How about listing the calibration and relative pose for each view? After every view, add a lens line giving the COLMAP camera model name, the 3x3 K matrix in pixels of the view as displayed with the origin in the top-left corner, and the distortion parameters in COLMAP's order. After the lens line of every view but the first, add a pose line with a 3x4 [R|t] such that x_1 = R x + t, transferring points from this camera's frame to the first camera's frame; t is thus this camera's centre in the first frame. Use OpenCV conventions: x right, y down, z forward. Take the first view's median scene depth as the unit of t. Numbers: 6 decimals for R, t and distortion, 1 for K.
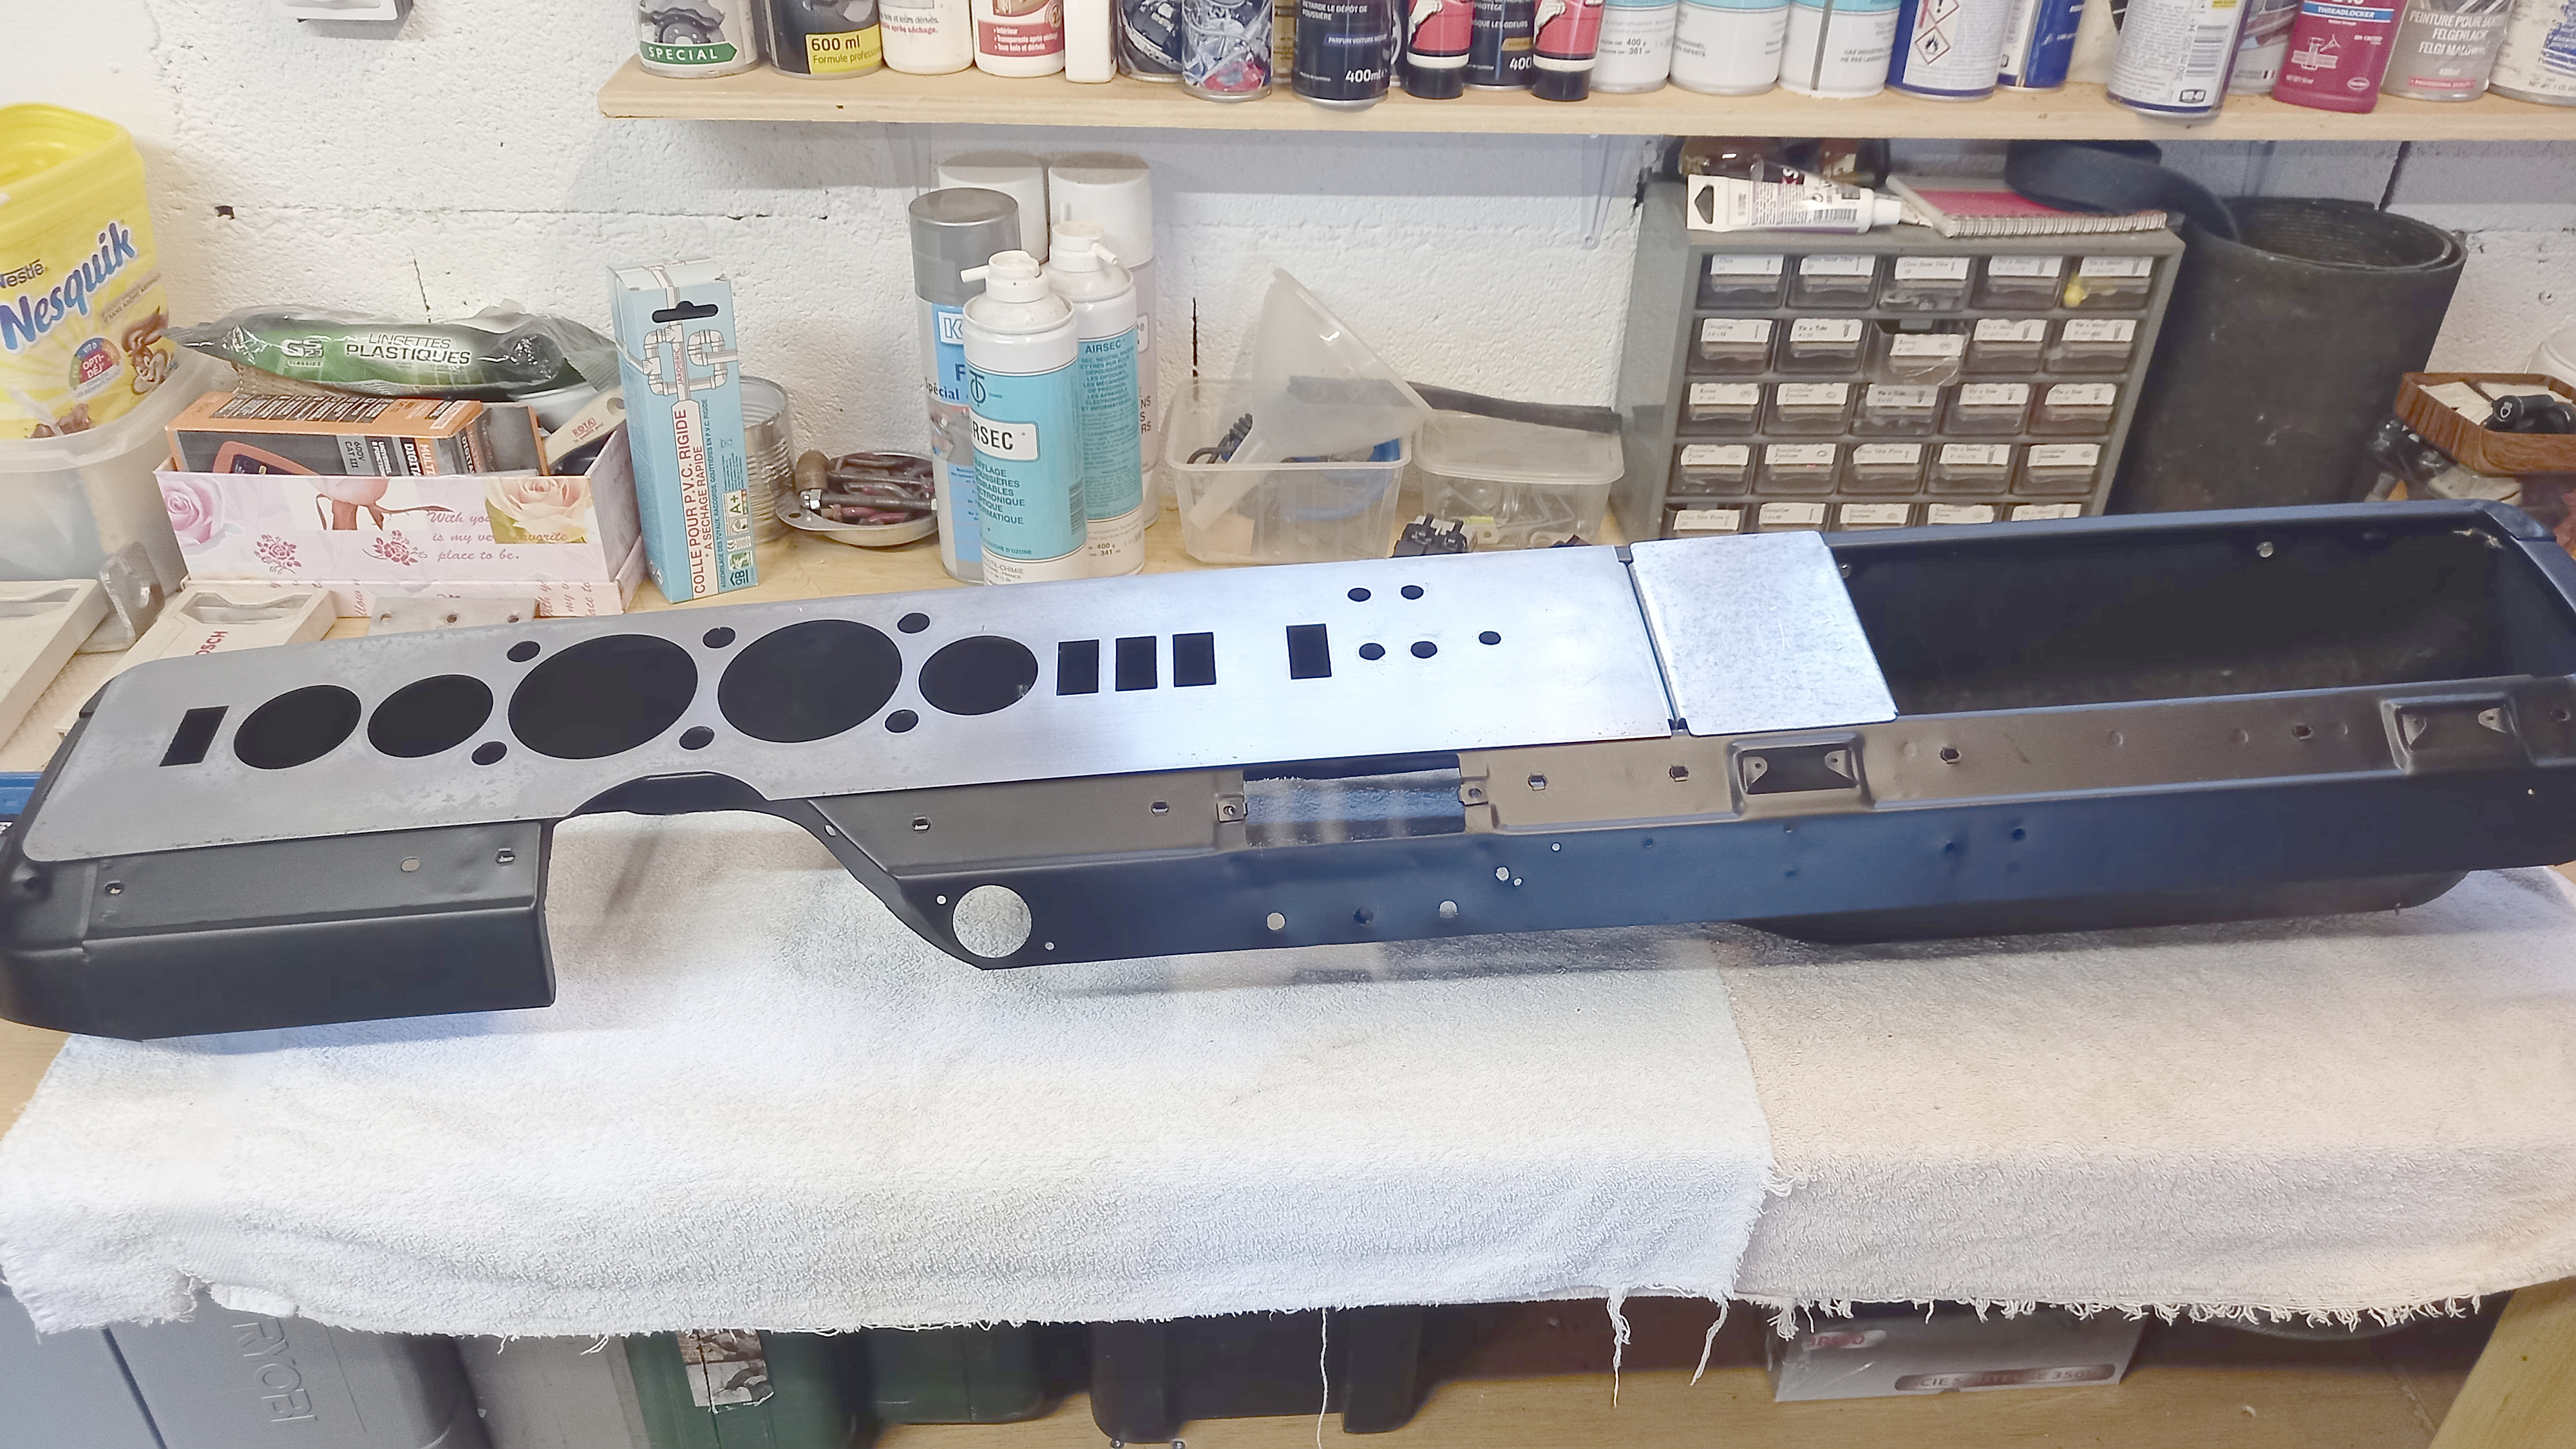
lens RADIAL K [[1915.4, 0, 1304.2], [0, 1915.4, 731.0], [0, 0, 1]] dist [0.028448, -0.036530]
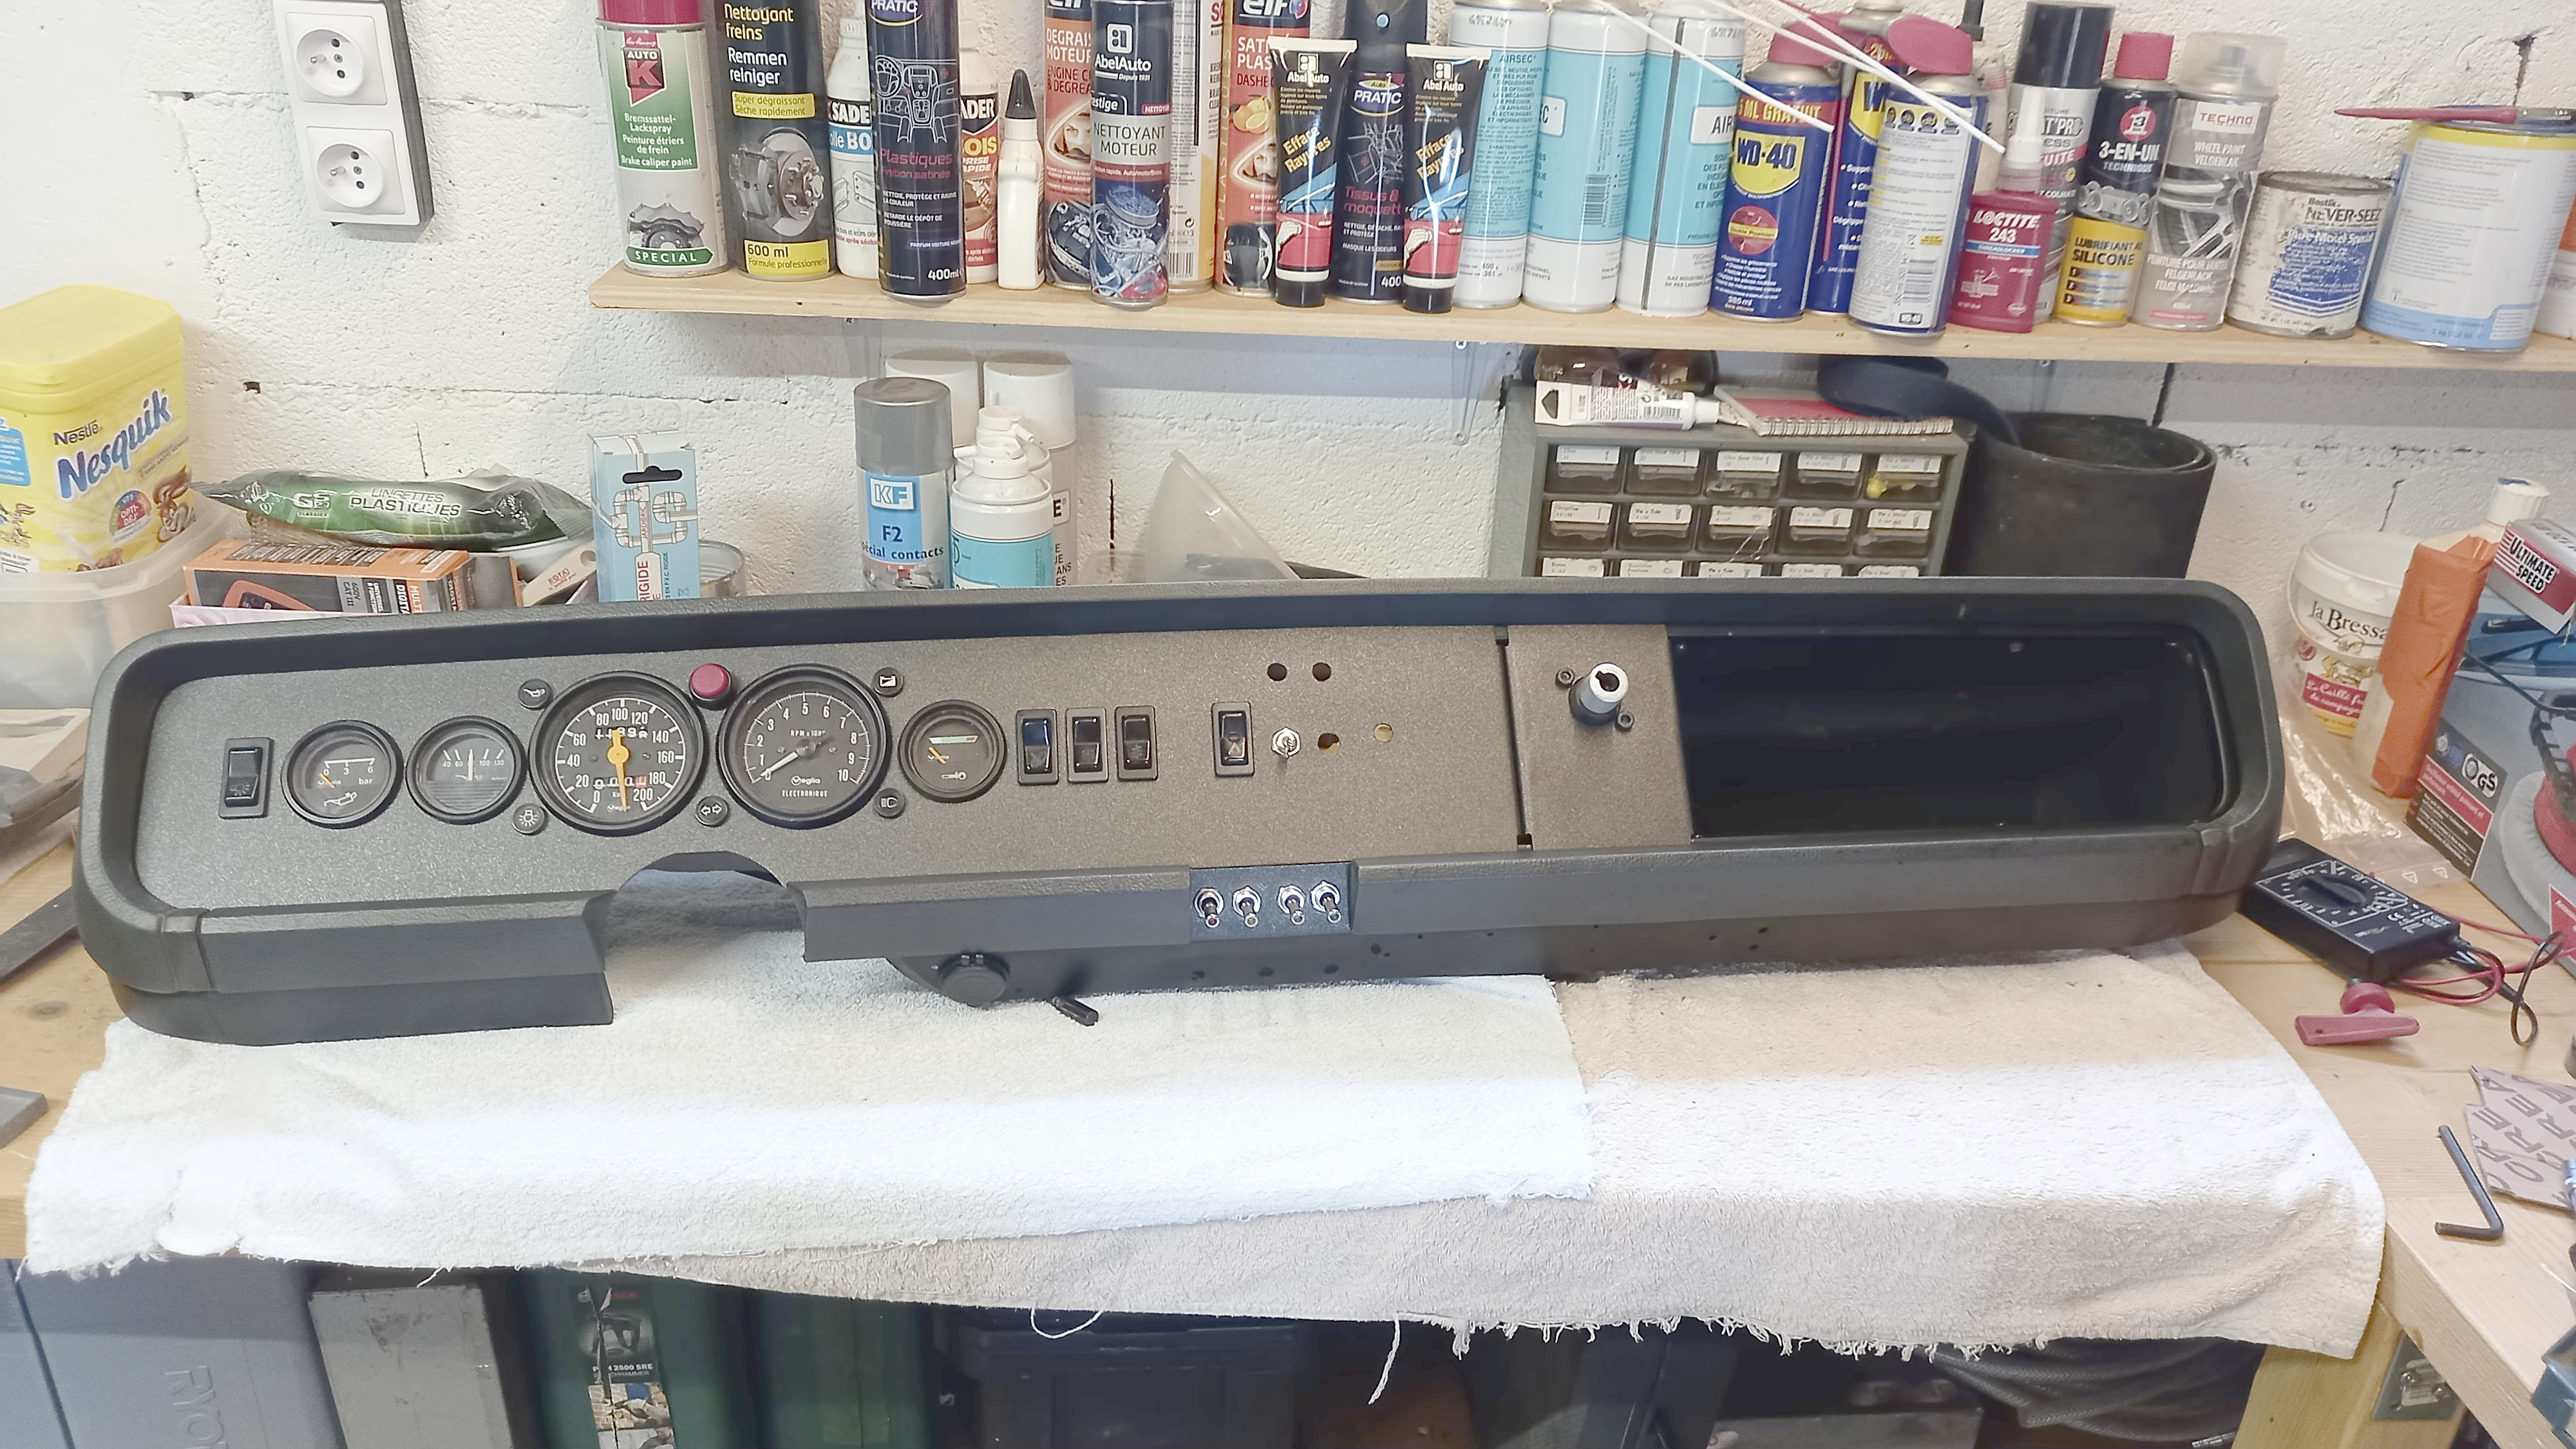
lens RADIAL K [[1915.4, 0, 1323.1], [0, 1915.4, 721.3], [0, 0, 1]] dist [0.028448, -0.036530]
pose [[0.999764, 0.016313, 0.014376, 0.058134], [-0.014318, 0.991496, -0.129347, 0.064964], [-0.016364, 0.129111, 0.991495, -0.112235]]
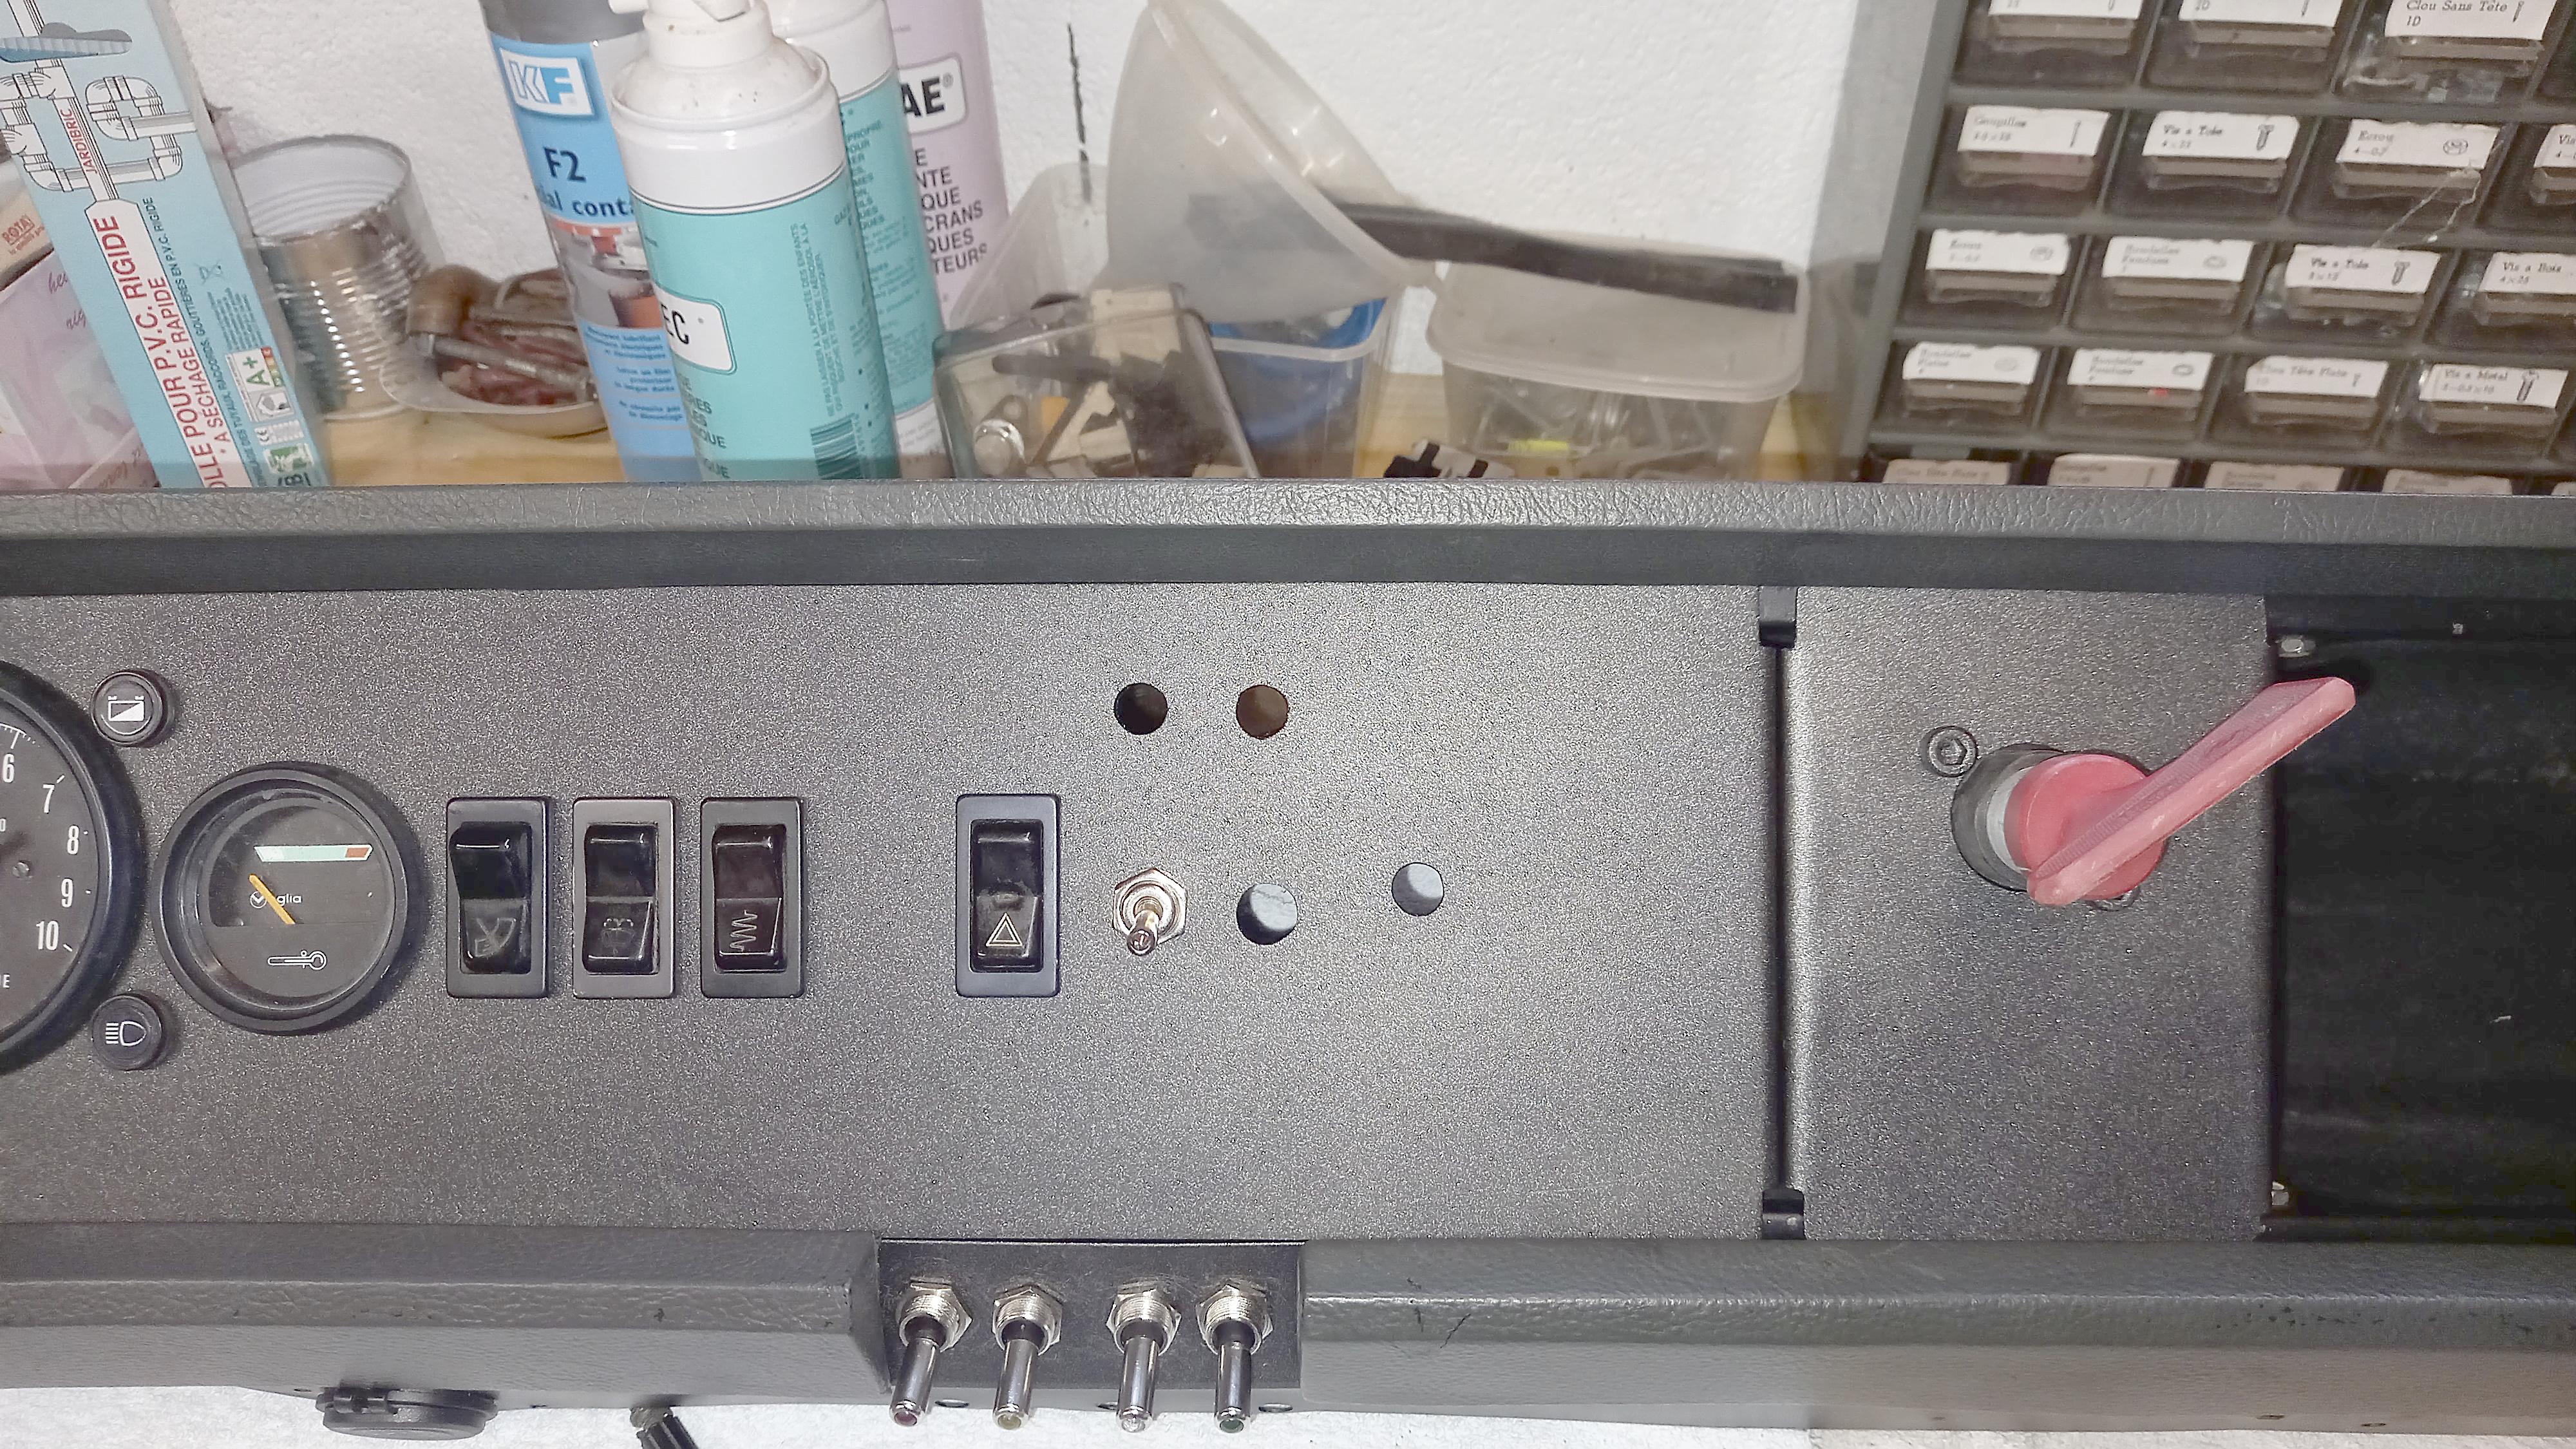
lens RADIAL K [[1915.4, 0, 1301.5], [0, 1915.4, 731.0], [0, 0, 1]] dist [0.028448, -0.036530]
pose [[0.984411, 0.084126, -0.154462, 0.128412], [-0.058252, 0.984574, 0.164990, -0.126531], [0.165959, -0.153420, 0.974125, 0.454223]]
